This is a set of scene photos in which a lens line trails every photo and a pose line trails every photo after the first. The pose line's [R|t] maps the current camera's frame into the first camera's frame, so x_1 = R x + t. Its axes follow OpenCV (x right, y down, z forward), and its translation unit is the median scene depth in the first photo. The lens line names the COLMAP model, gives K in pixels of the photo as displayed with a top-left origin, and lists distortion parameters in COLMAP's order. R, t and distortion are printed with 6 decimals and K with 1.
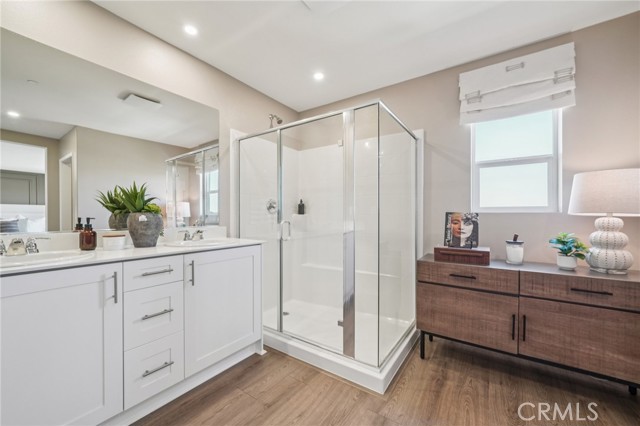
lens RADIAL K [[255.8, 0, 318.0], [0, 255.8, 213.8], [0, 0, 1]] dist [0.002105, -0.000212]
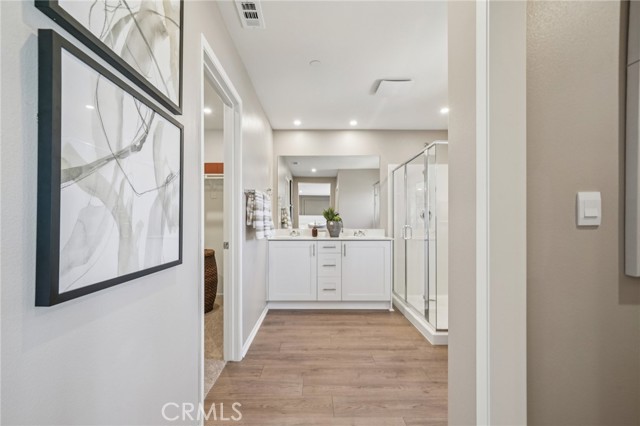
lens RADIAL K [[276.0, 0, 319.7], [0, 276.0, 218.2], [0, 0, 1]] dist [-0.000436, -0.000027]
pose [[0.596027, -0.011424, -0.802883, 0.927583], [0.001976, 0.999917, -0.012760, 0.002081], [0.802962, 0.006019, 0.596000, -0.377888]]
